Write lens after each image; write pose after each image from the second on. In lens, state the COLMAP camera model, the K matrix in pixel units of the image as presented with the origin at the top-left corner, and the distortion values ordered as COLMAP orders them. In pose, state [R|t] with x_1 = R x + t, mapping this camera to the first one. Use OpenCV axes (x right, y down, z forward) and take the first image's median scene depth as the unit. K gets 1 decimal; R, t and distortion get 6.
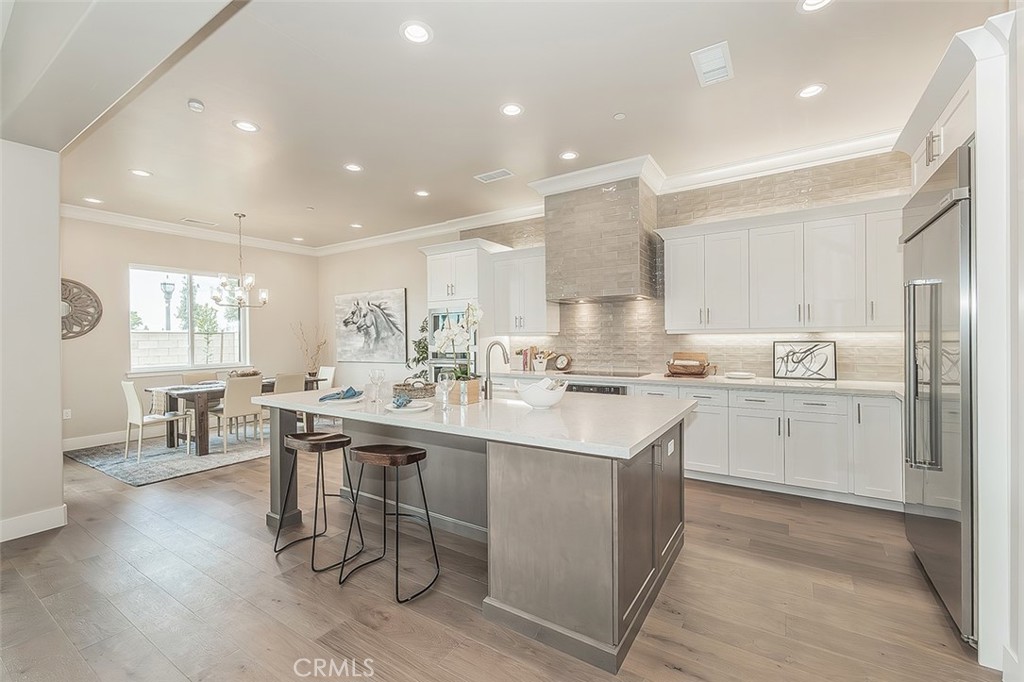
lens RADIAL K [[431.4, 0, 526.5], [0, 431.4, 339.2], [0, 0, 1]] dist [0.001502, -0.000012]
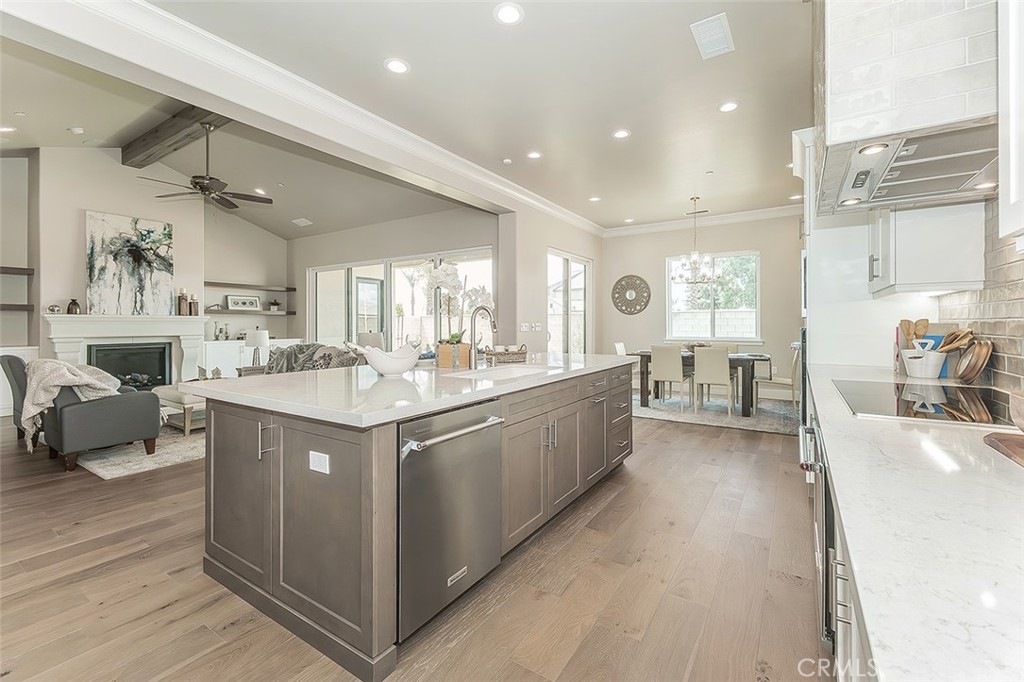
lens RADIAL K [[432.7, 0, 528.9], [0, 432.7, 319.1], [0, 0, 1]] dist [0.003248, 0.000329]
pose [[0.001106, -0.000465, -0.999999, 0.453292], [-0.003387, 0.999994, -0.000469, 0.017289], [0.999994, 0.003388, 0.001105, 0.609579]]
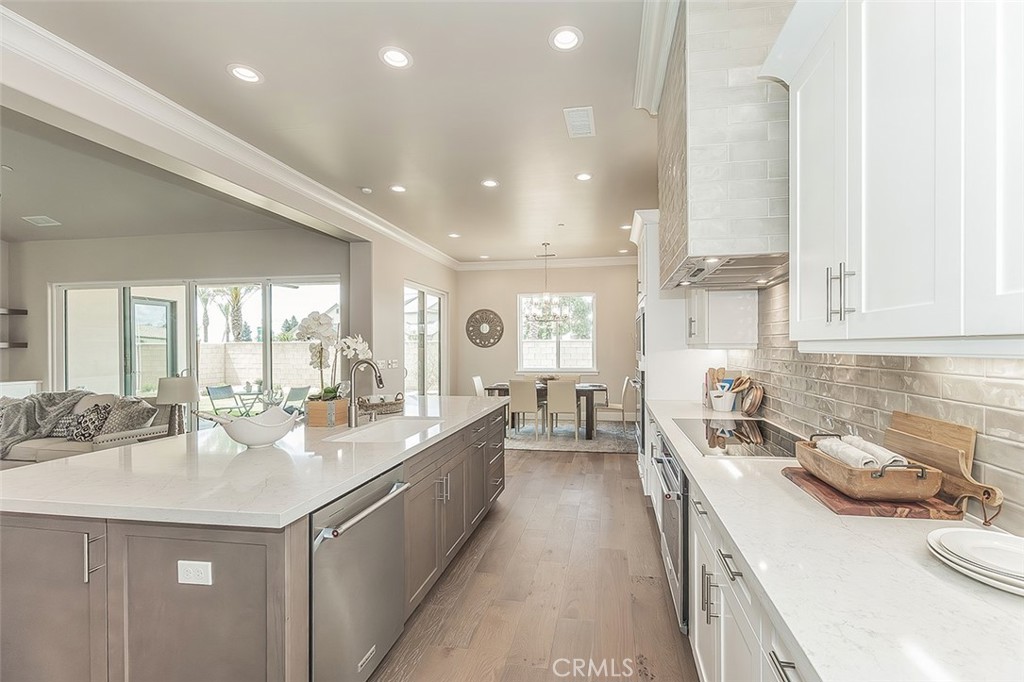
lens RADIAL K [[431.0, 0, 549.8], [0, 431.0, 342.8], [0, 0, 1]] dist [0.000665, -0.000075]
pose [[0.405761, 0.001943, -0.913977, 0.463352], [-0.004154, 0.999991, 0.000282, -0.017324], [0.913970, 0.003682, 0.405766, 0.549477]]
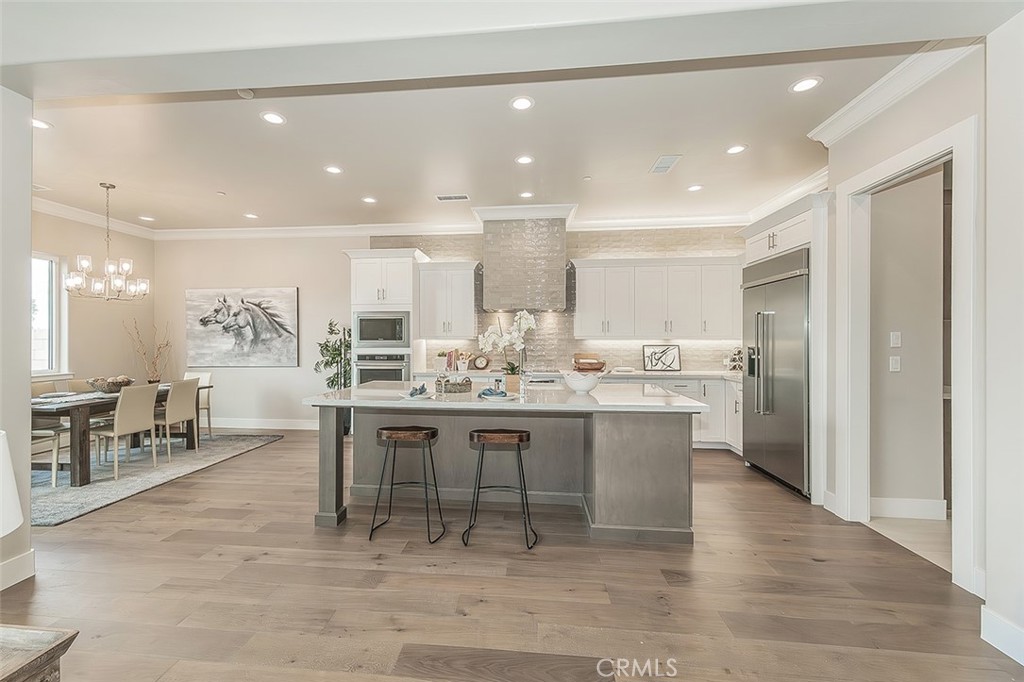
lens RADIAL K [[427.9, 0, 497.2], [0, 427.9, 339.4], [0, 0, 1]] dist [0.000970, 0.000076]
pose [[0.893147, 0.011542, 0.449616, -0.390549], [-0.007261, 0.999910, -0.011246, 0.004147], [-0.449706, 0.006780, 0.893151, -0.044028]]
